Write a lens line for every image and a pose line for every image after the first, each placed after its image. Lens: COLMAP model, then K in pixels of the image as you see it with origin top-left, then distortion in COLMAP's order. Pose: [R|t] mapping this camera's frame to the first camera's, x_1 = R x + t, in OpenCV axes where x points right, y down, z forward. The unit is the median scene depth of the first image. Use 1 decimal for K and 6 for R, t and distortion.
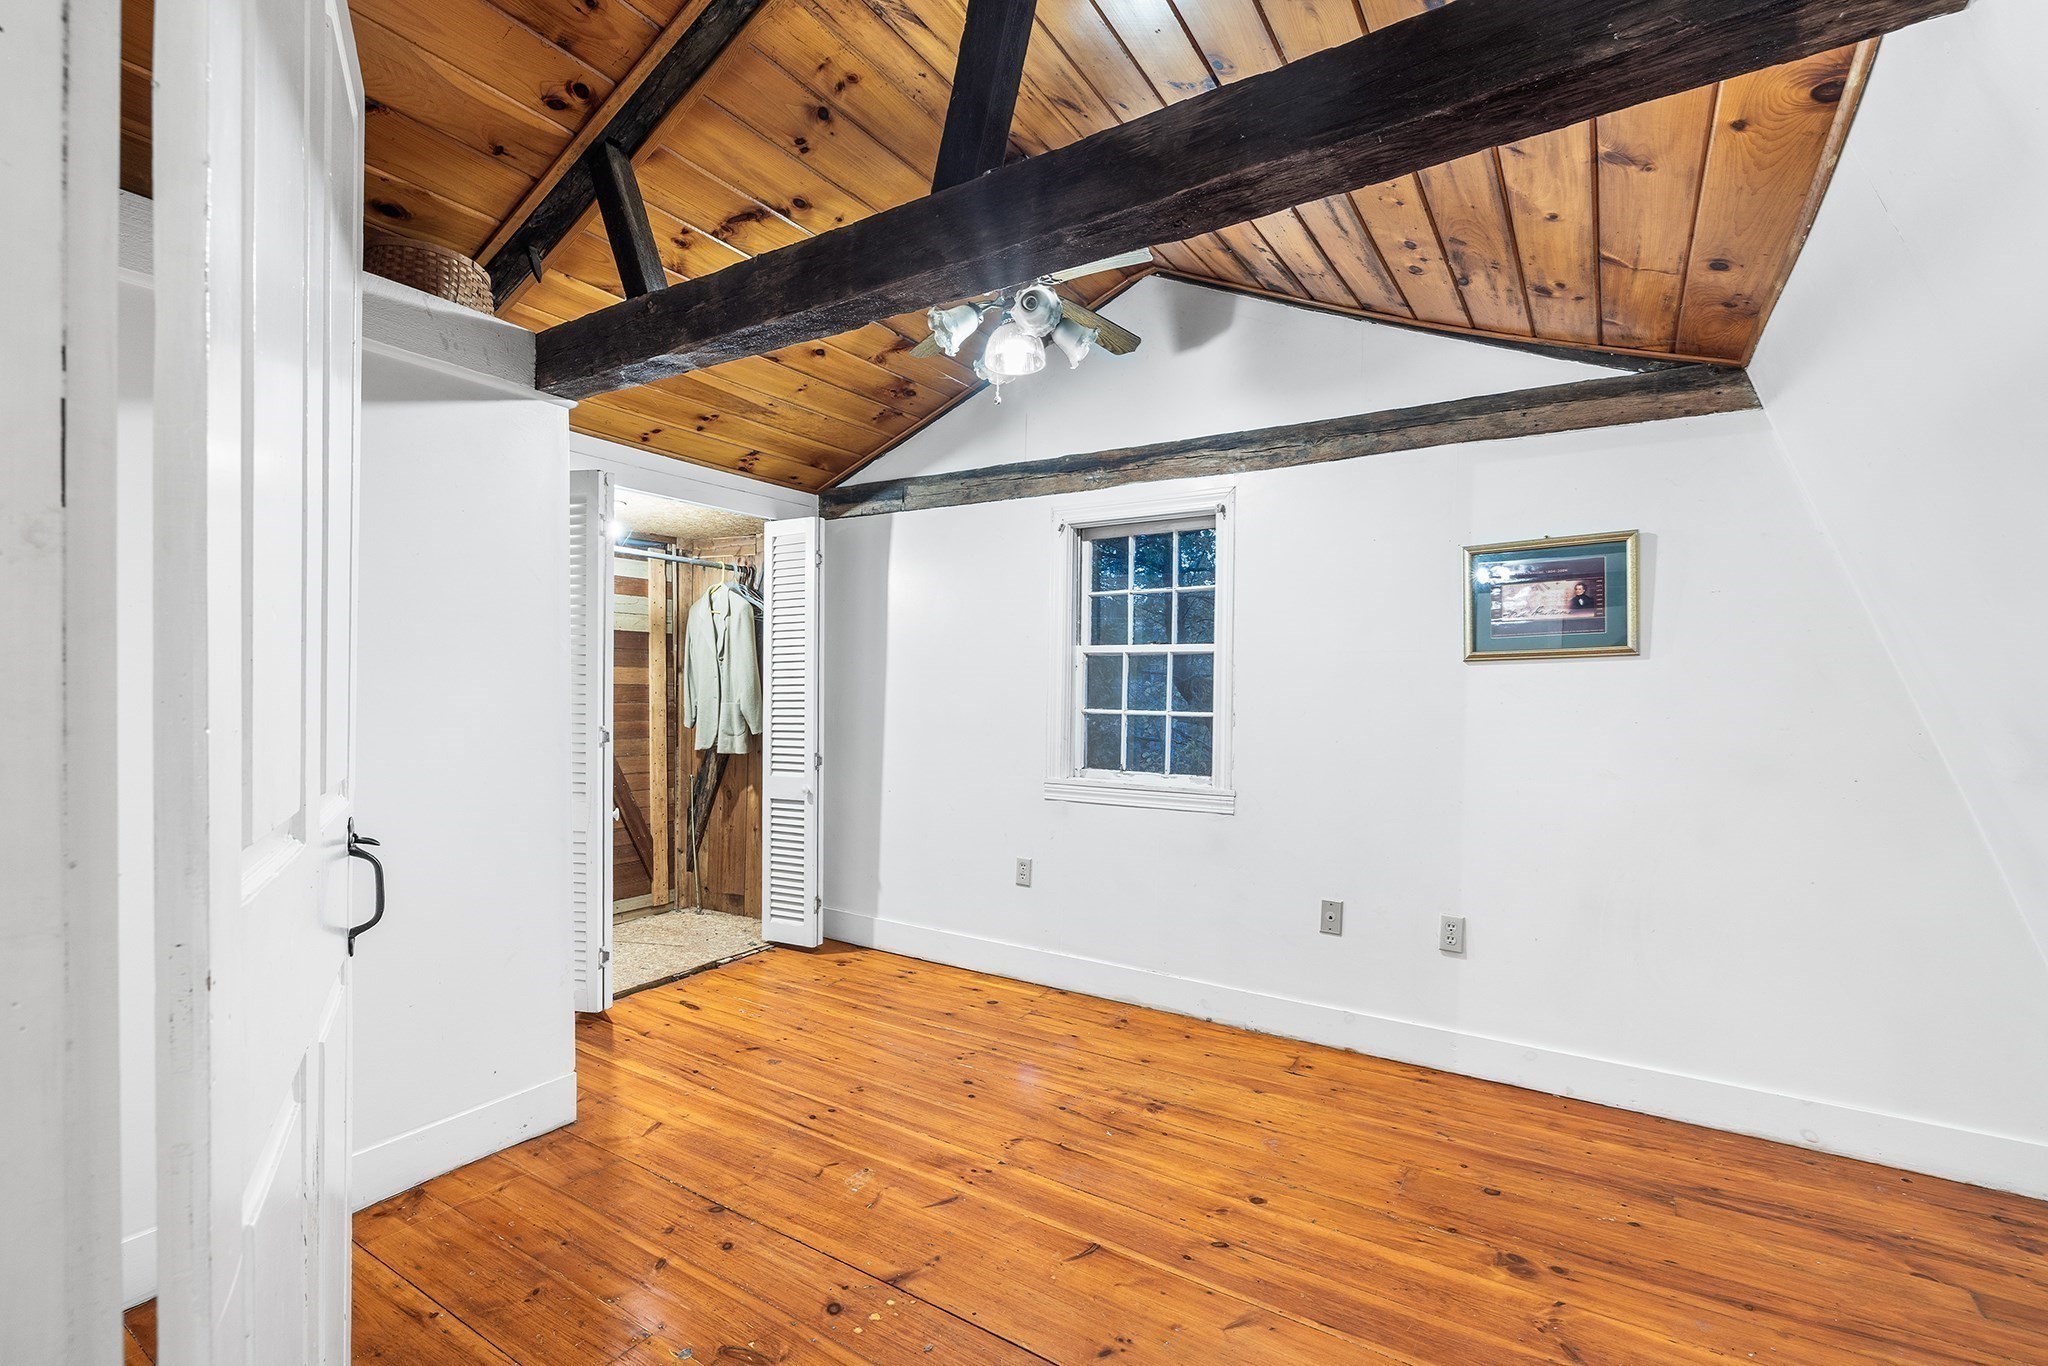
lens RADIAL K [[908.6, 0, 1023.3], [0, 908.6, 716.6], [0, 0, 1]] dist [-0.001317, -0.000240]
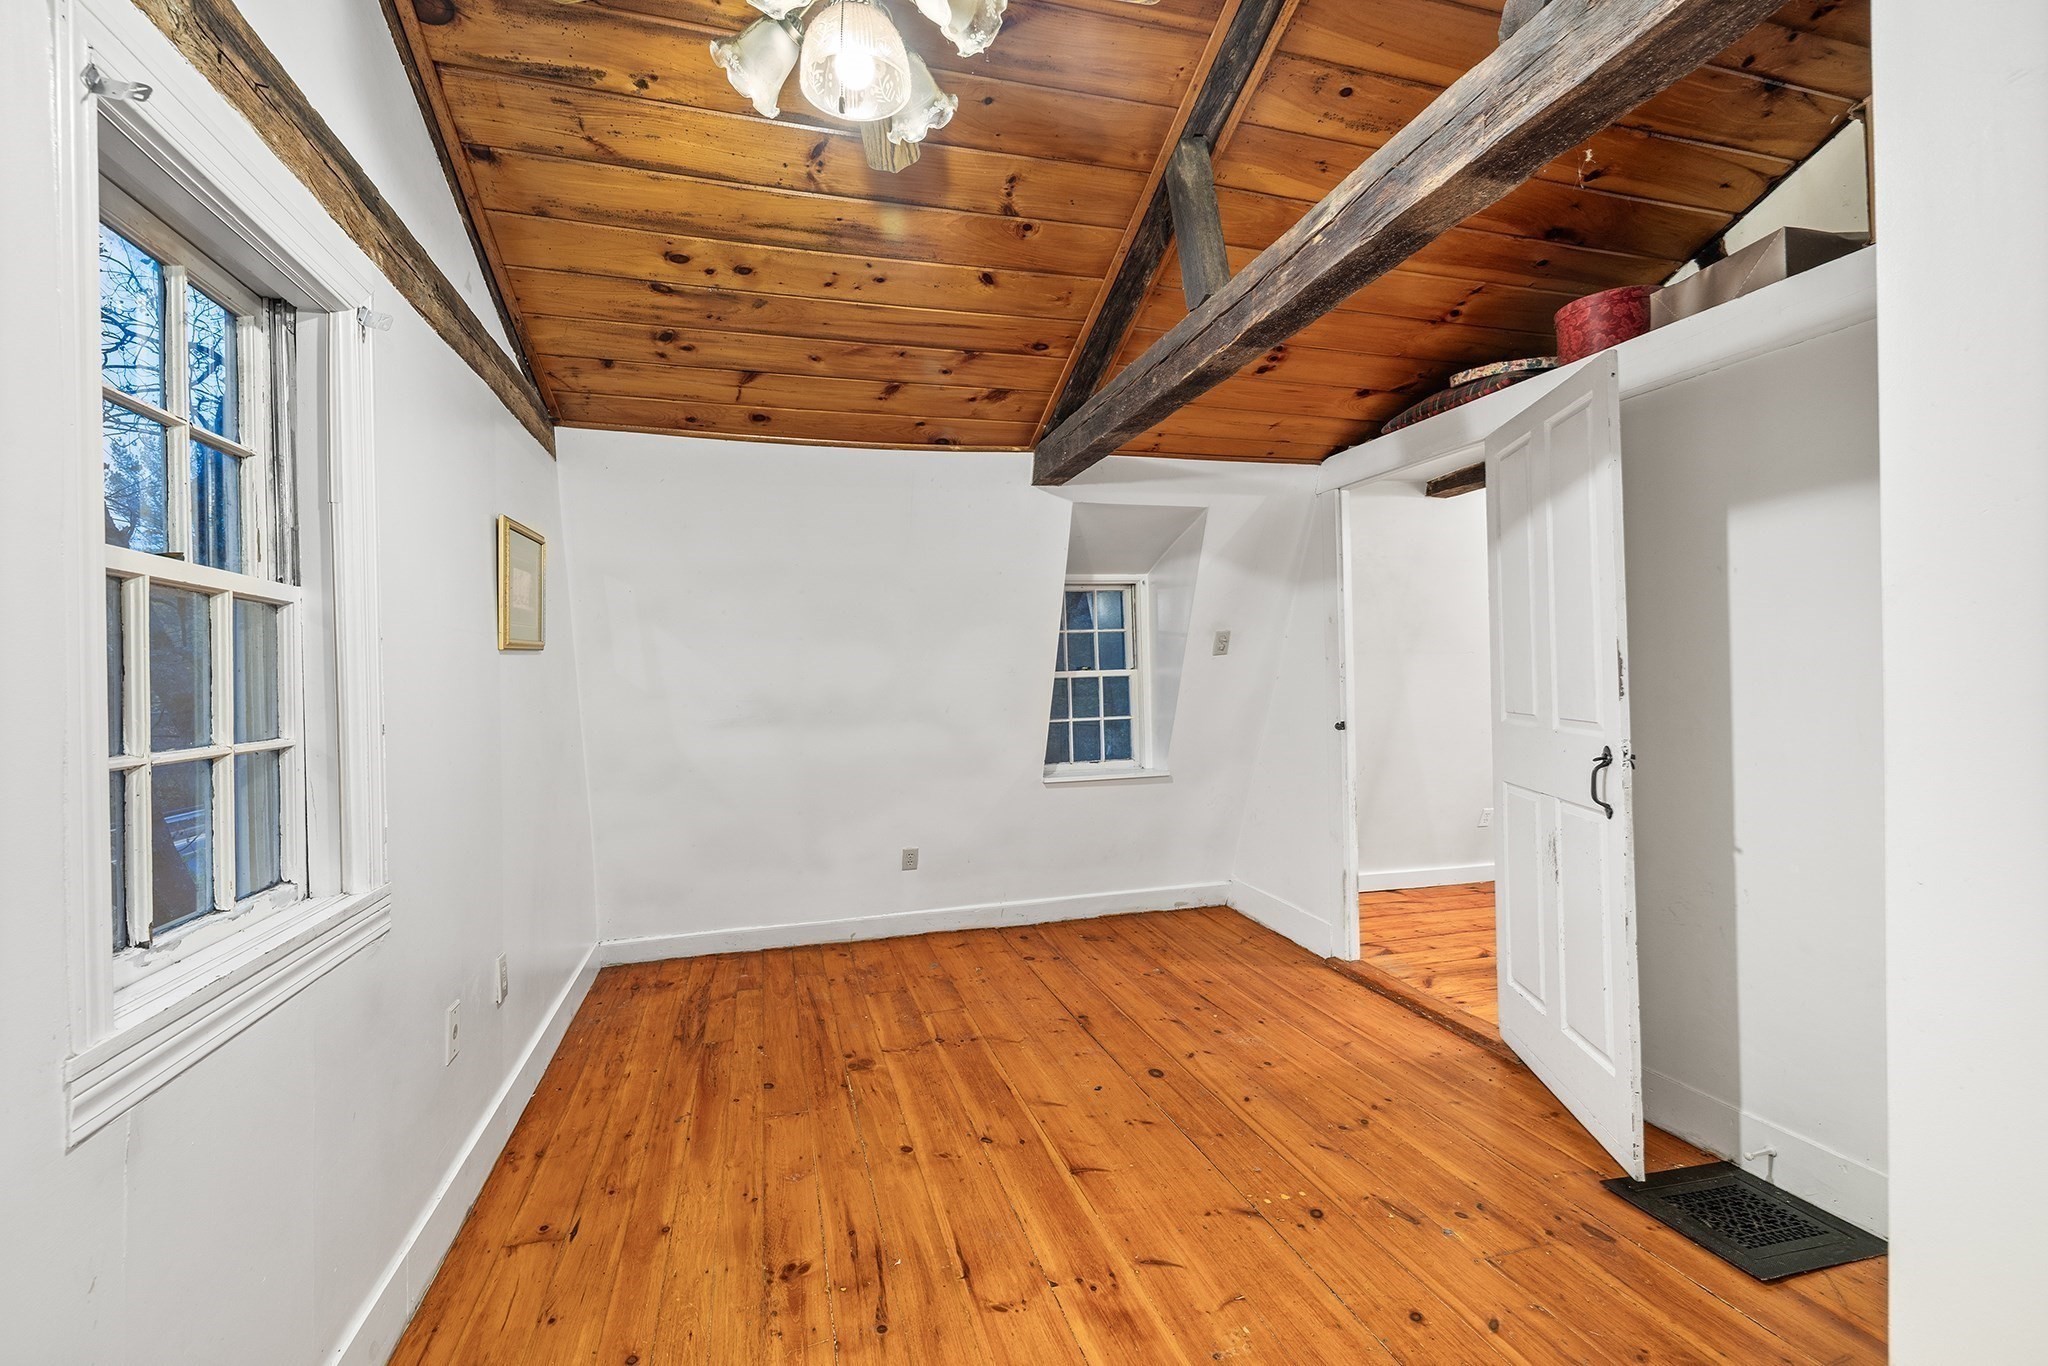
lens RADIAL K [[883.1, 0, 1012.6], [0, 883.1, 676.8], [0, 0, 1]] dist [-0.001538, -0.000583]
pose [[-0.753342, 0.000999, 0.657628, -0.479954], [0.022806, 0.999437, 0.024607, -0.051398], [-0.657234, 0.033535, -0.752940, 1.518522]]
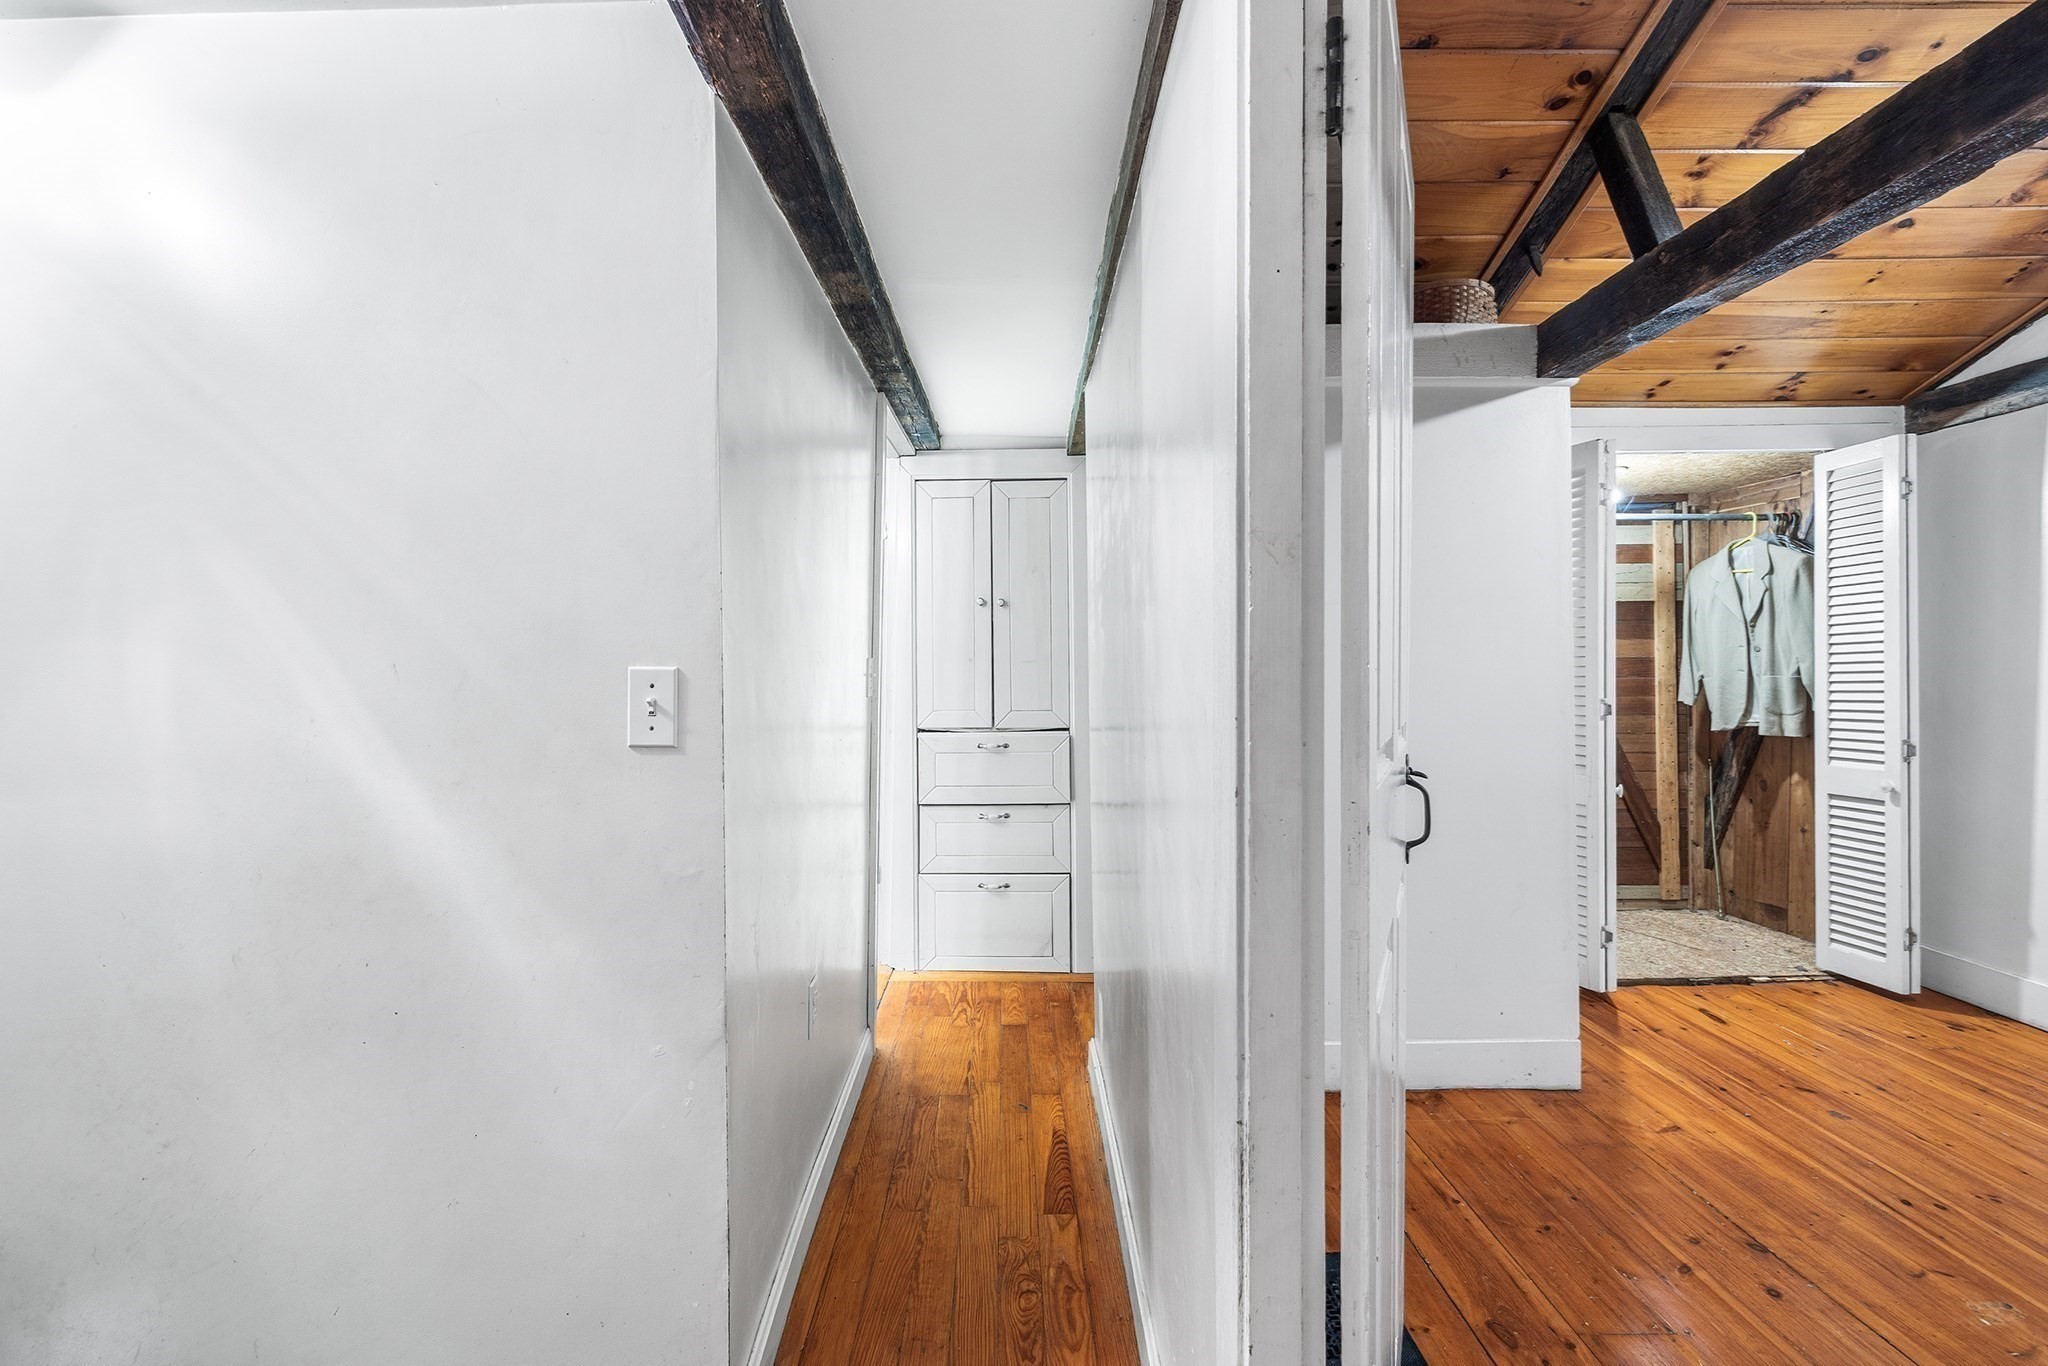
lens RADIAL K [[886.9, 0, 1020.9], [0, 886.9, 667.6], [0, 0, 1]] dist [0.000549, -0.000638]
pose [[0.535049, -0.015152, -0.844685, 0.011214], [-0.011730, 0.999610, -0.025361, 0.012837], [0.844739, 0.023478, 0.534663, -0.060417]]
